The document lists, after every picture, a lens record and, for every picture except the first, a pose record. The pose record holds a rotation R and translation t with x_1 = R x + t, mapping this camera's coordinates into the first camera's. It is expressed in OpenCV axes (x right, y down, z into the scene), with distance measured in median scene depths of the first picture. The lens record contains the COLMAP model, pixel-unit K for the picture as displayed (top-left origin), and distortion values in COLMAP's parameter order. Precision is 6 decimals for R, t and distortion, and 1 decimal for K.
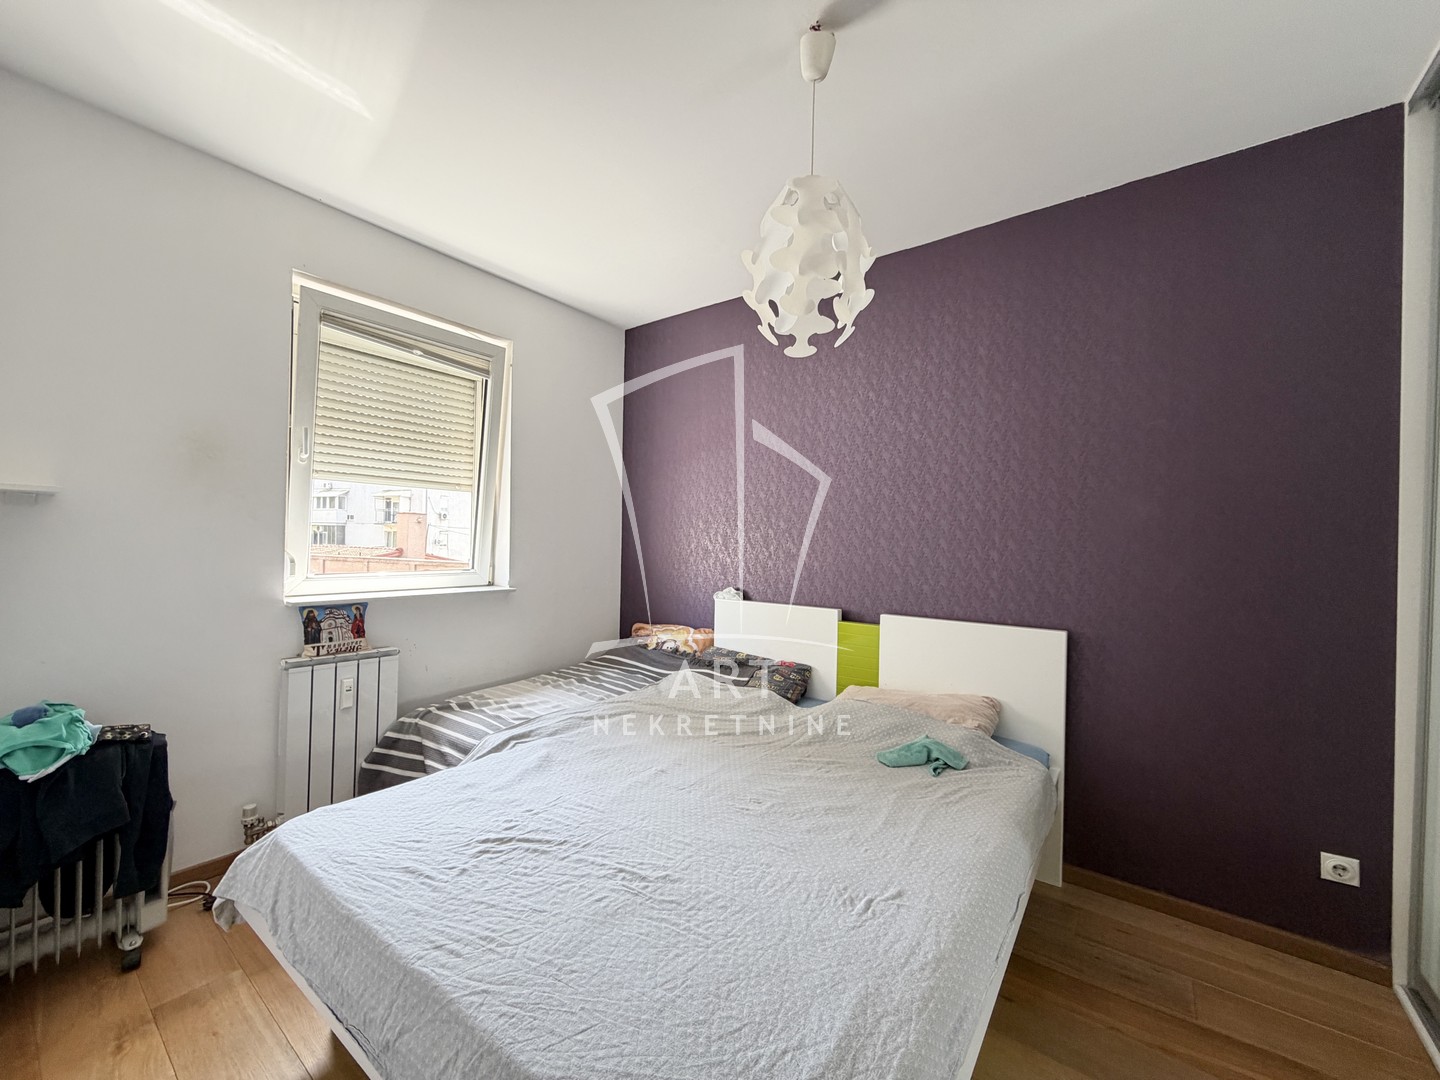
lens RADIAL K [[573.7, 0, 715.2], [0, 573.7, 540.9], [0, 0, 1]] dist [-0.000834, 0.000145]
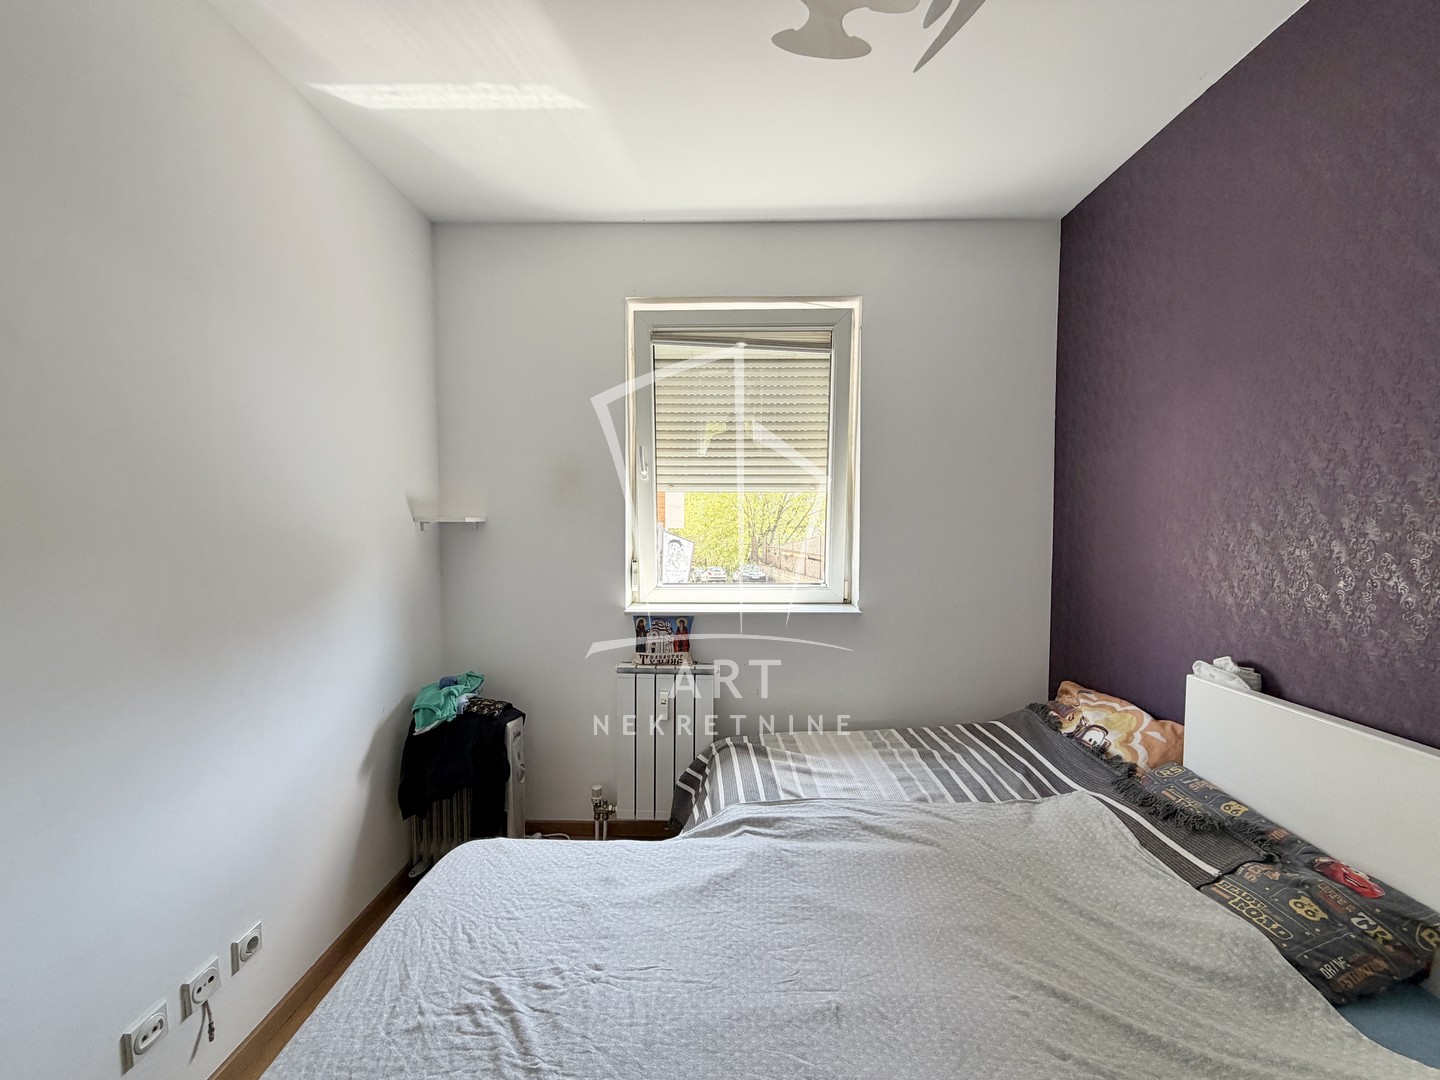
lens RADIAL K [[573.7, 0, 715.2], [0, 573.7, 540.9], [0, 0, 1]] dist [-0.000834, 0.000145]
pose [[0.588718, 0.013946, -0.808218, 0.210432], [0.011571, 0.999603, 0.025676, -0.046418], [0.808255, -0.024468, 0.588323, 0.463960]]
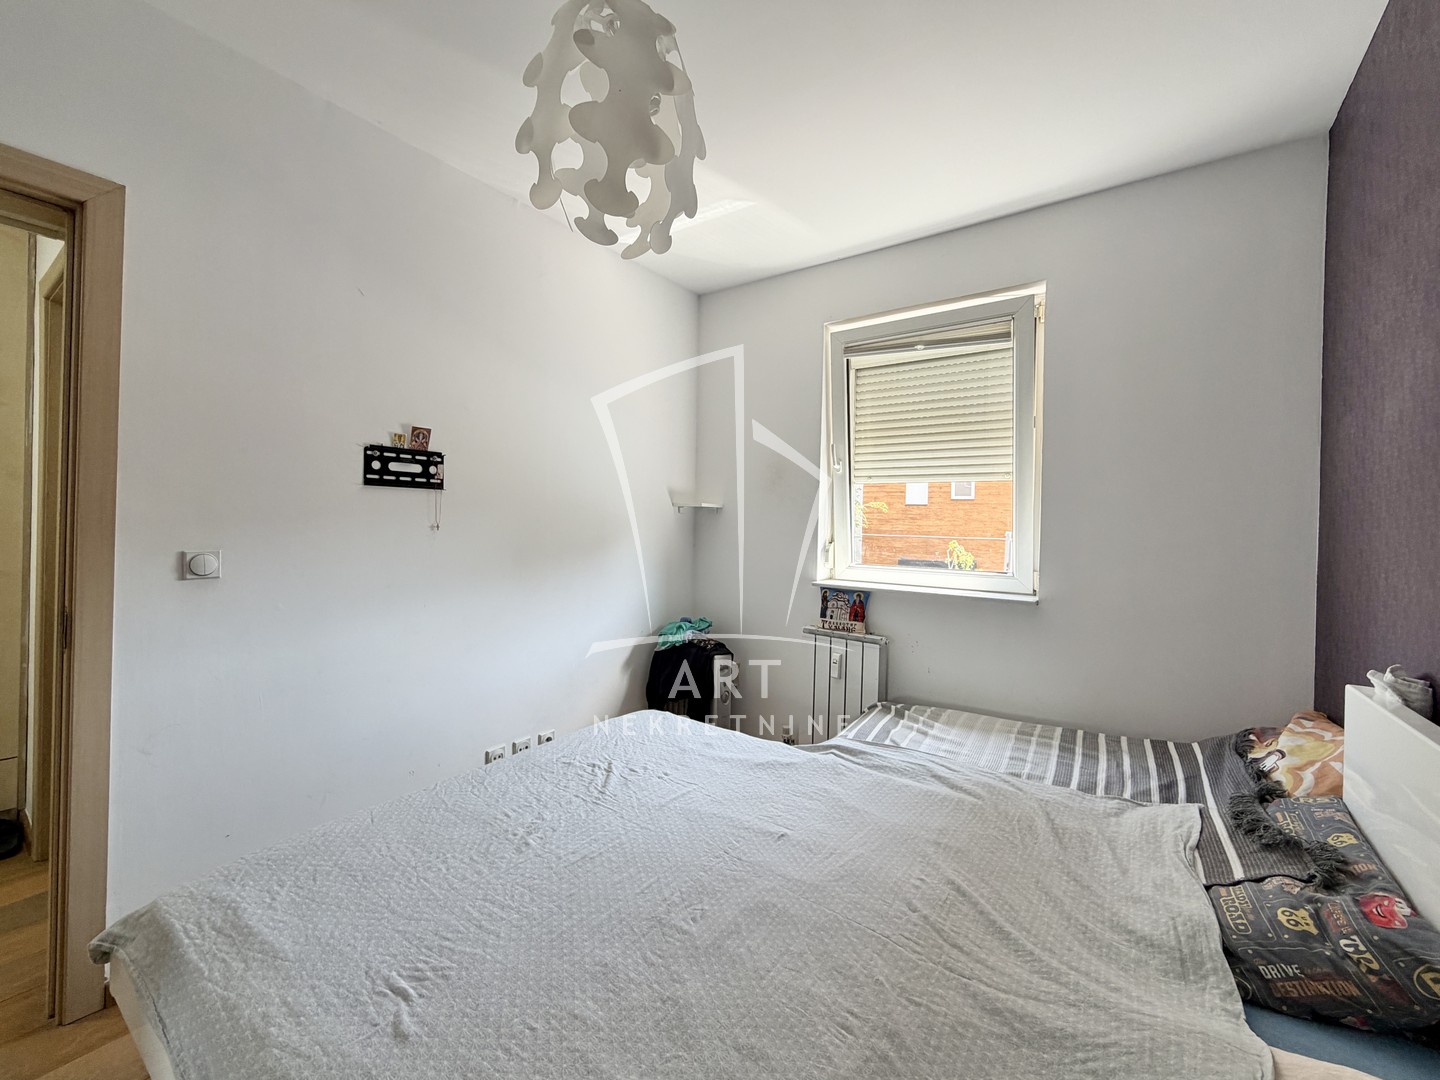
lens RADIAL K [[588.8, 0, 714.2], [0, 588.8, 522.7], [0, 0, 1]] dist [-0.001588, 0.000272]
pose [[0.018805, -0.019982, -0.999623, 0.532436], [-0.021971, 0.999551, -0.020394, 0.004663], [0.999582, 0.022347, 0.018358, 0.688421]]
